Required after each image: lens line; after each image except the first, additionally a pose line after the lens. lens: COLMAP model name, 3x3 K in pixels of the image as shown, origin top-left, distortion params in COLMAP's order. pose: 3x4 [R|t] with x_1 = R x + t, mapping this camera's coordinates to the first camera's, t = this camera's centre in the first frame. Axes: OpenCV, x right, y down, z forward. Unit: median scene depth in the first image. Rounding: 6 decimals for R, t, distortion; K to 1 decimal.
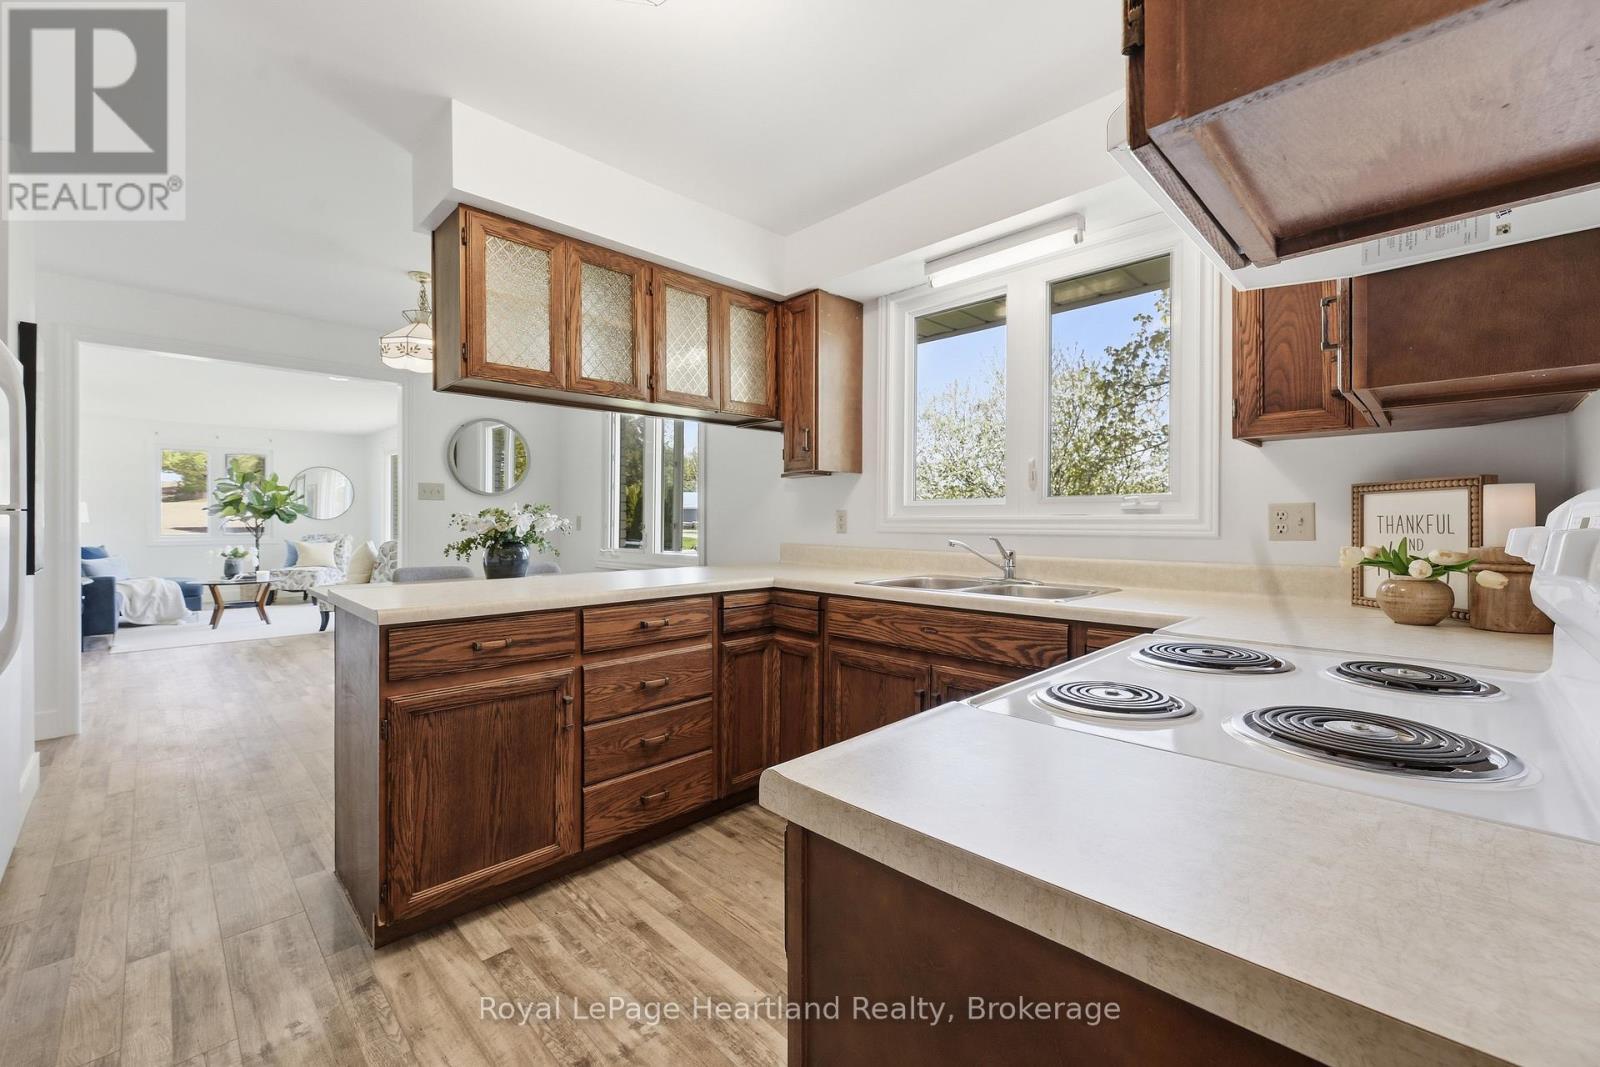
lens RADIAL K [[652.8, 0, 803.7], [0, 652.8, 520.9], [0, 0, 1]] dist [0.000729, 0.000000]
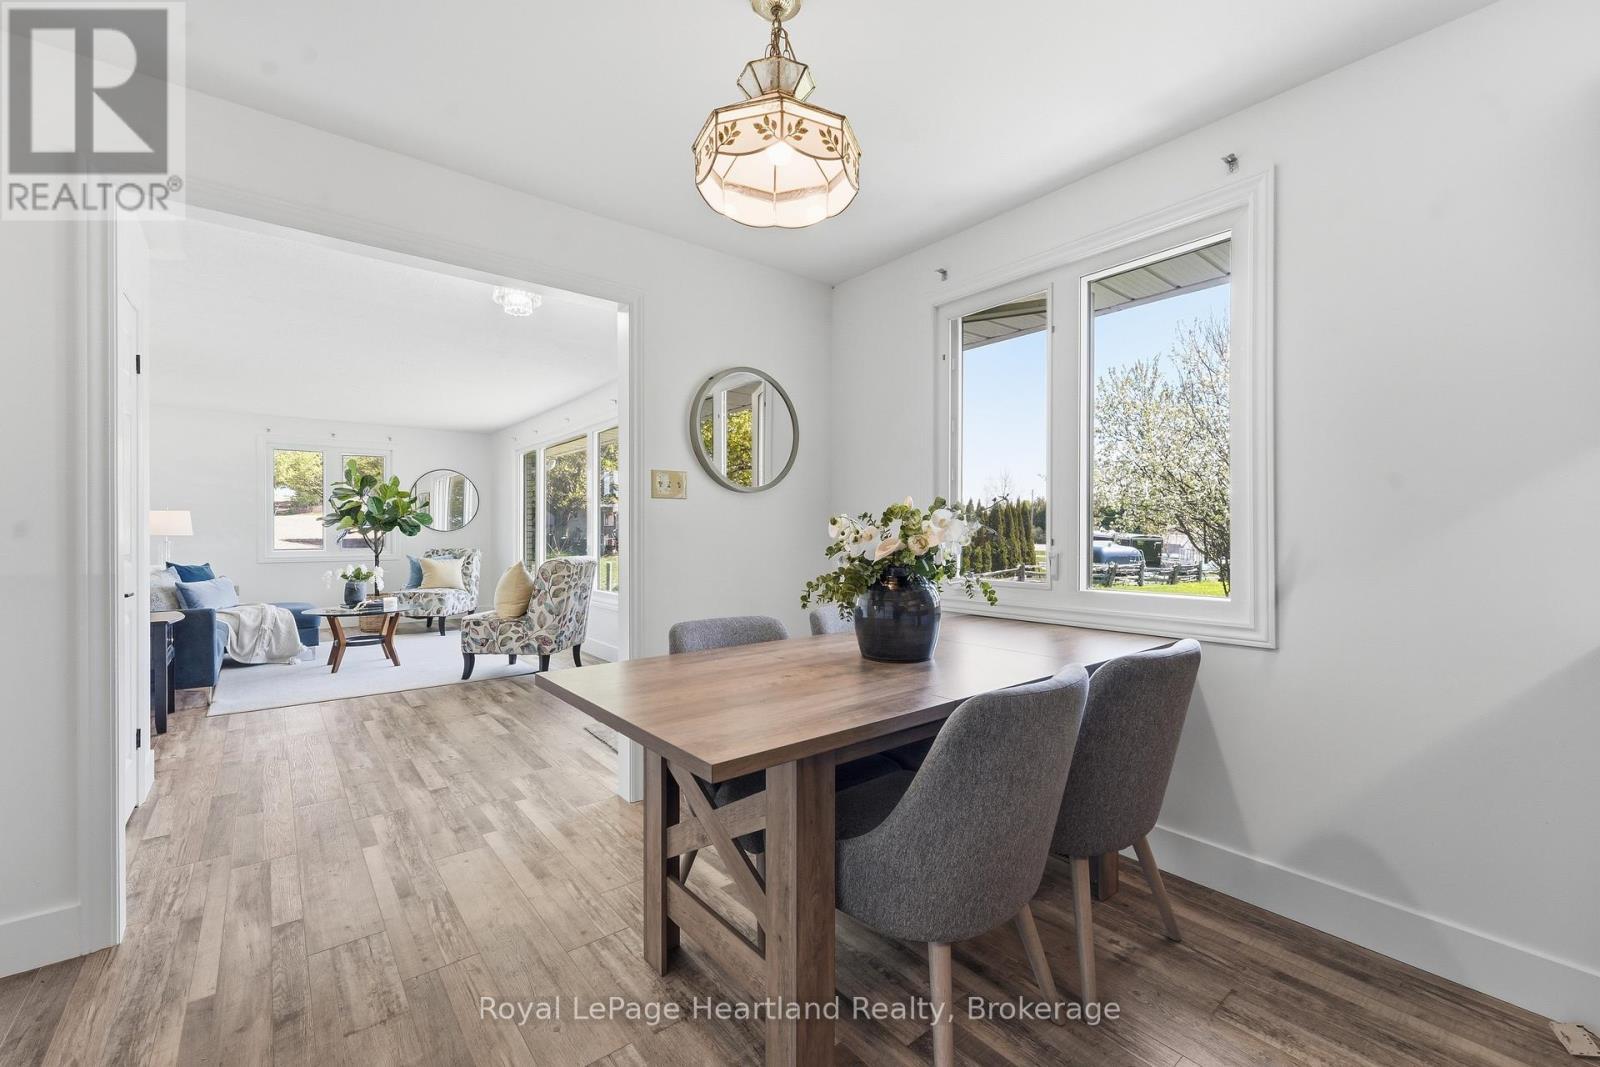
lens RADIAL K [[664.8, 0, 800.0], [0, 664.8, 533.5], [0, 0, 1]] dist [0.000759, 0.000217]
pose [[0.993842, -0.001745, -0.110795, -0.249057], [0.001939, 0.999997, 0.001643, 0.000000], [0.110792, -0.001848, 0.993842, 0.260240]]
